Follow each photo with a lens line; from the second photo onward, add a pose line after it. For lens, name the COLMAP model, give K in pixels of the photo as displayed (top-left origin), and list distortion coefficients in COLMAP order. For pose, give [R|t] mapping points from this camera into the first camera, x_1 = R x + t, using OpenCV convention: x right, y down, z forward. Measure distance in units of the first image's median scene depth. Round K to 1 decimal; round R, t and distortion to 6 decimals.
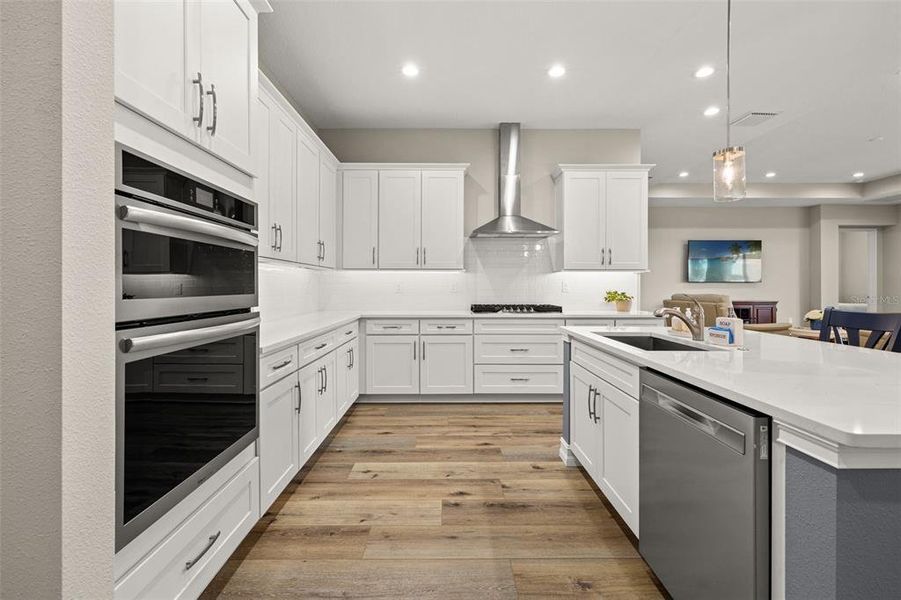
lens RADIAL K [[383.3, 0, 448.0], [0, 383.3, 286.7], [0, 0, 1]] dist [0.000397, 0.000363]
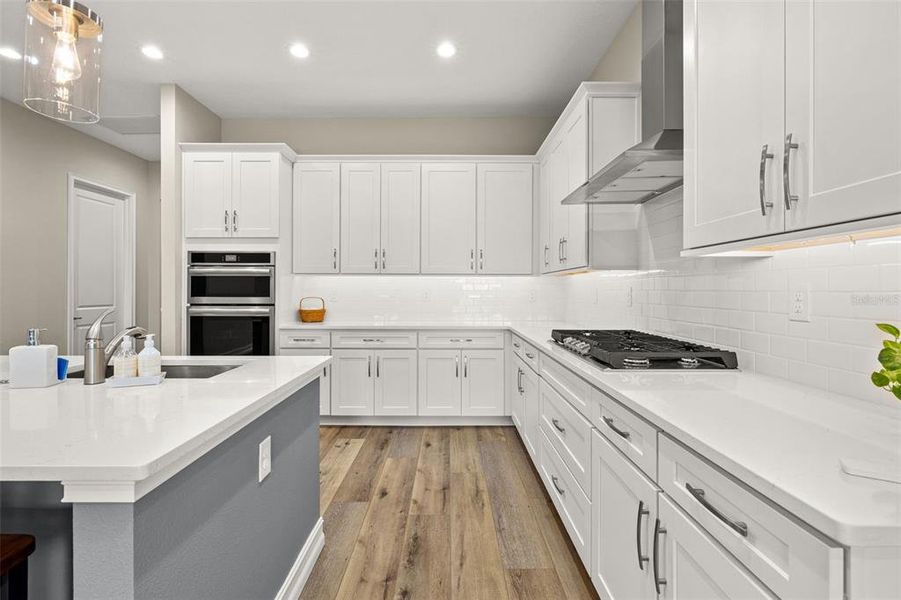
lens RADIAL K [[413.6, 0, 450.4], [0, 413.6, 290.7], [0, 0, 1]] dist [-0.004260, 0.001518]
pose [[-0.010084, -0.001168, -0.999948, 0.848266], [-0.004389, 0.999990, -0.001124, -0.008592], [0.999940, 0.004377, -0.010089, 1.017284]]
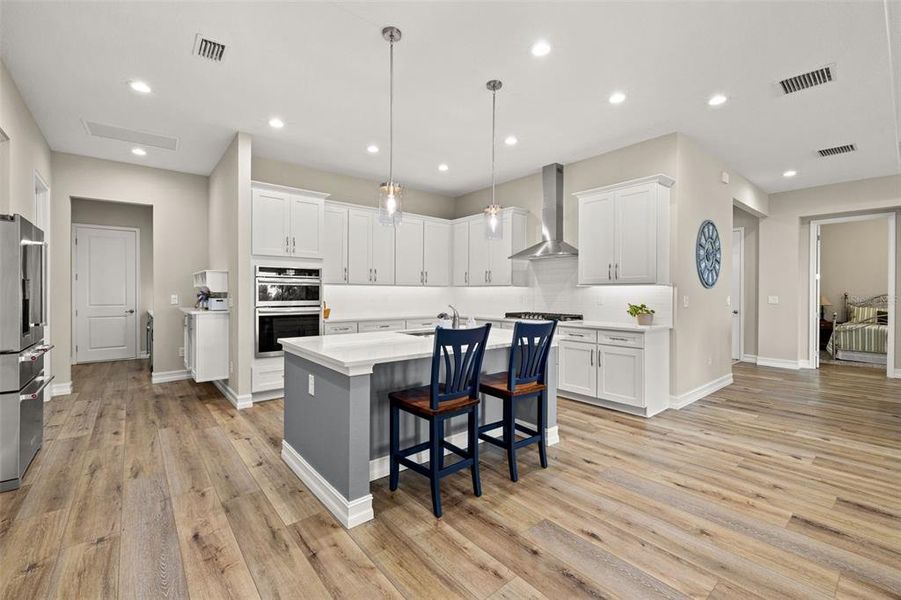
lens RADIAL K [[383.3, 0, 450.6], [0, 383.3, 293.6], [0, 0, 1]] dist [0.000397, 0.000363]
pose [[0.632809, 0.004714, -0.774293, 1.203607], [-0.005902, 0.999982, 0.001265, -0.020676], [0.774285, 0.003769, 0.632826, -0.024094]]
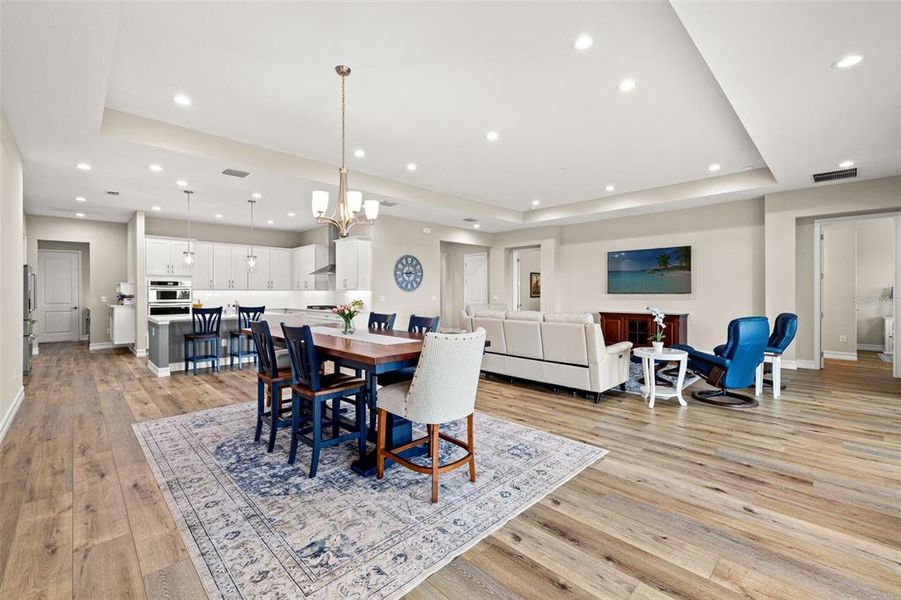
lens RADIAL K [[392.1, 0, 451.0], [0, 392.1, 294.0], [0, 0, 1]] dist [0.000989, 0.000633]
pose [[0.687182, 0.001277, -0.726484, 2.910903], [-0.001236, 0.999999, 0.000589, -0.029654], [0.726485, 0.000493, 0.687183, -0.024549]]
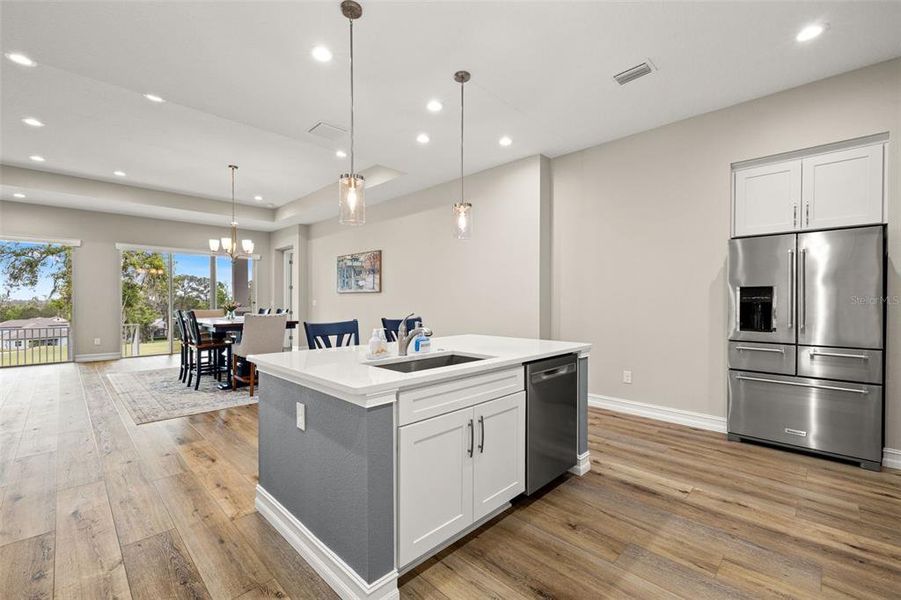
lens RADIAL K [[383.3, 0, 452.9], [0, 383.3, 302.5], [0, 0, 1]] dist [0.000397, 0.000363]
pose [[-0.708472, -0.006475, 0.705709, -0.141612], [0.001963, 0.999936, 0.011146, -0.015223], [-0.705736, 0.009282, -0.708414, 1.070330]]
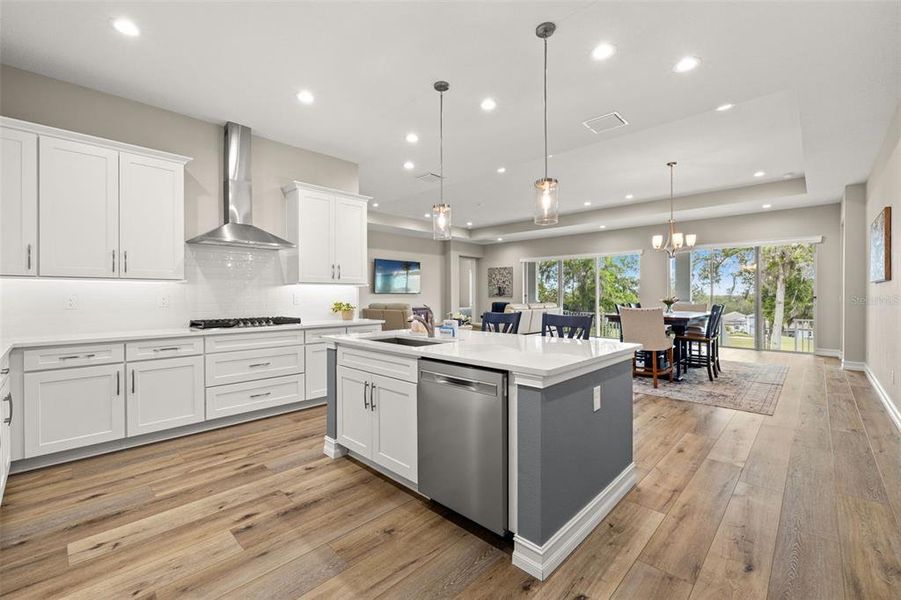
lens RADIAL K [[383.3, 0, 447.9], [0, 383.3, 297.2], [0, 0, 1]] dist [0.000397, 0.000363]
pose [[0.698864, -0.006261, 0.715227, -0.202639], [0.005330, 0.999980, 0.003545, -0.008084], [-0.715235, 0.001335, 0.698883, -0.022908]]
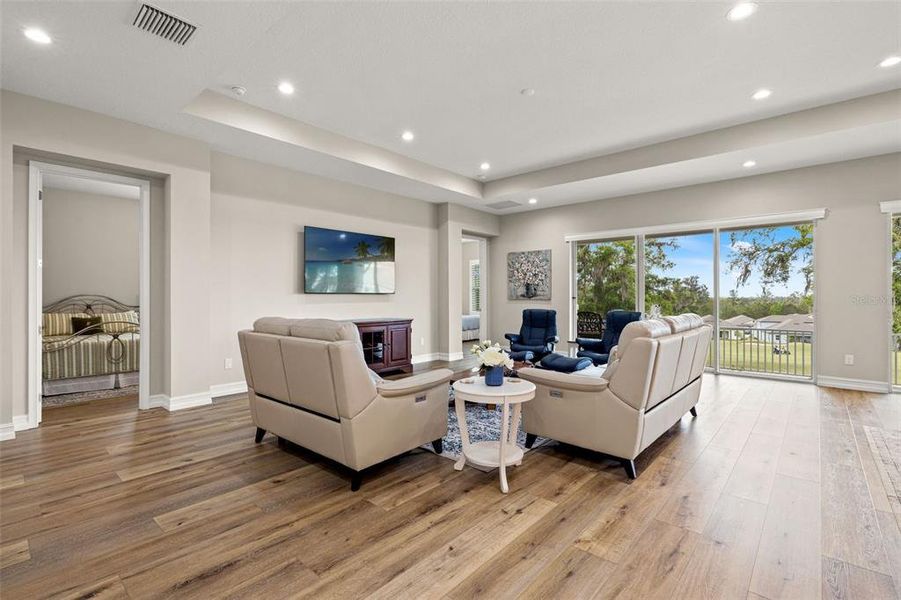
lens RADIAL K [[413.6, 0, 444.7], [0, 413.6, 298.3], [0, 0, 1]] dist [-0.004260, 0.001518]
pose [[0.675602, -0.004730, 0.737251, 0.768449], [0.004343, 0.999988, 0.002436, -0.011783], [-0.737254, 0.001556, 0.675614, 1.023545]]
